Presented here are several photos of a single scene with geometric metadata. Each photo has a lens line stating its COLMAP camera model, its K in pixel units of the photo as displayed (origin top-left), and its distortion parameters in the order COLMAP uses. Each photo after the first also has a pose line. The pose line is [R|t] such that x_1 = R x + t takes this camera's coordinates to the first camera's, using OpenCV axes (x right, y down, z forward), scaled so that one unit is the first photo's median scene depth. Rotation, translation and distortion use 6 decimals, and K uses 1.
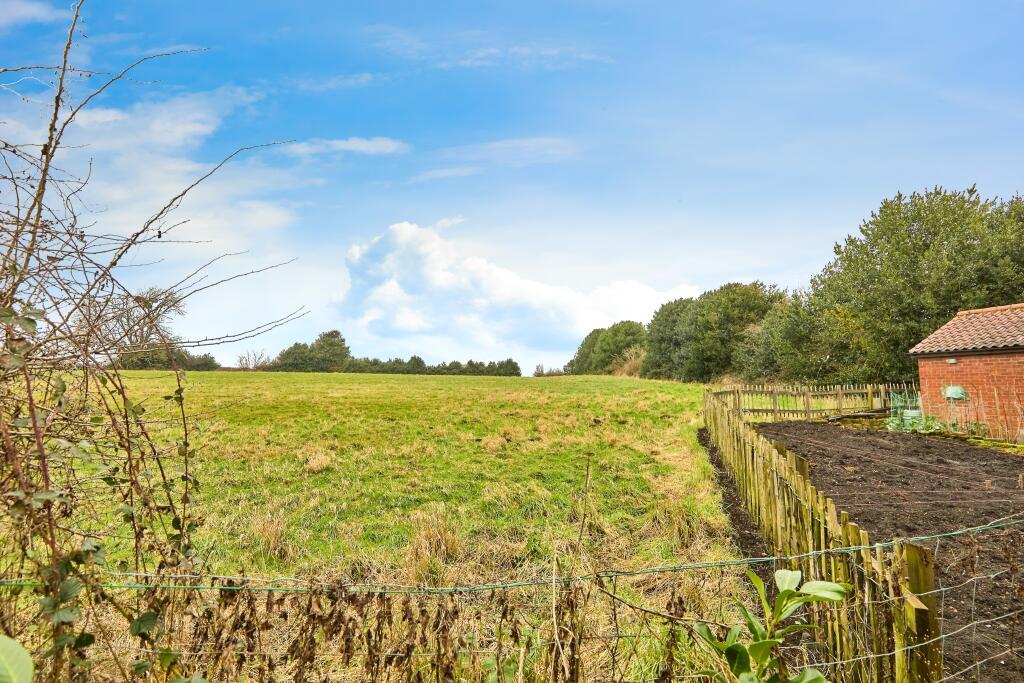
lens RADIAL K [[472.3, 0, 516.9], [0, 472.3, 347.9], [0, 0, 1]] dist [0.002359, 0.000579]
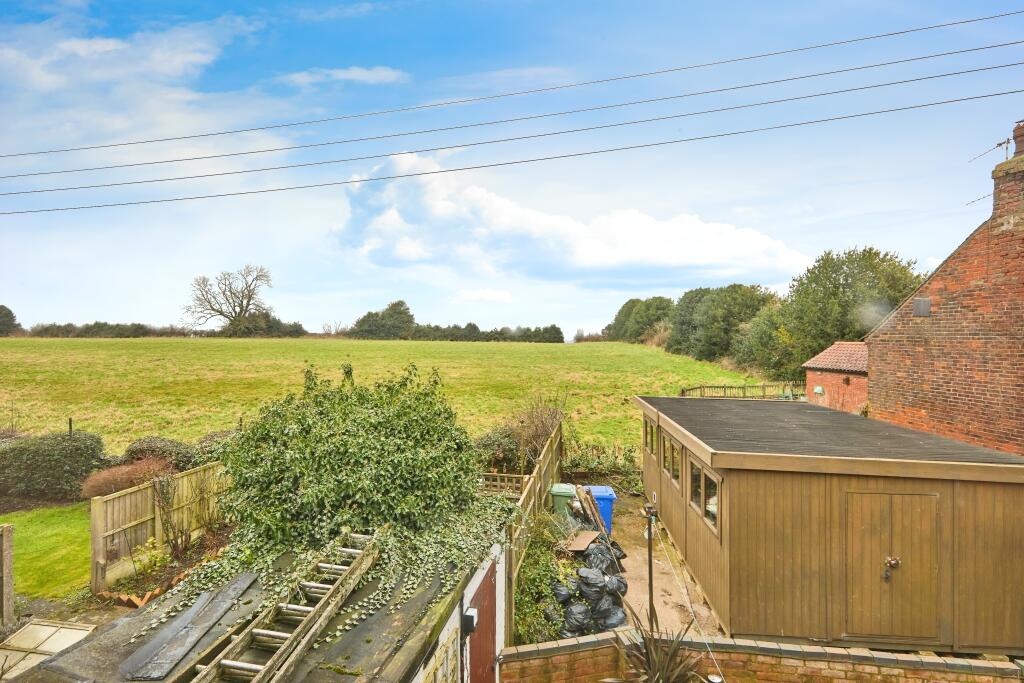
lens RADIAL K [[472.3, 0, 516.9], [0, 472.3, 347.9], [0, 0, 1]] dist [0.002359, 0.000579]
pose [[0.997187, -0.000656, -0.074951, -0.019086], [0.008407, 0.994631, 0.103146, -0.041508], [0.074481, -0.103486, 0.991838, -0.140392]]
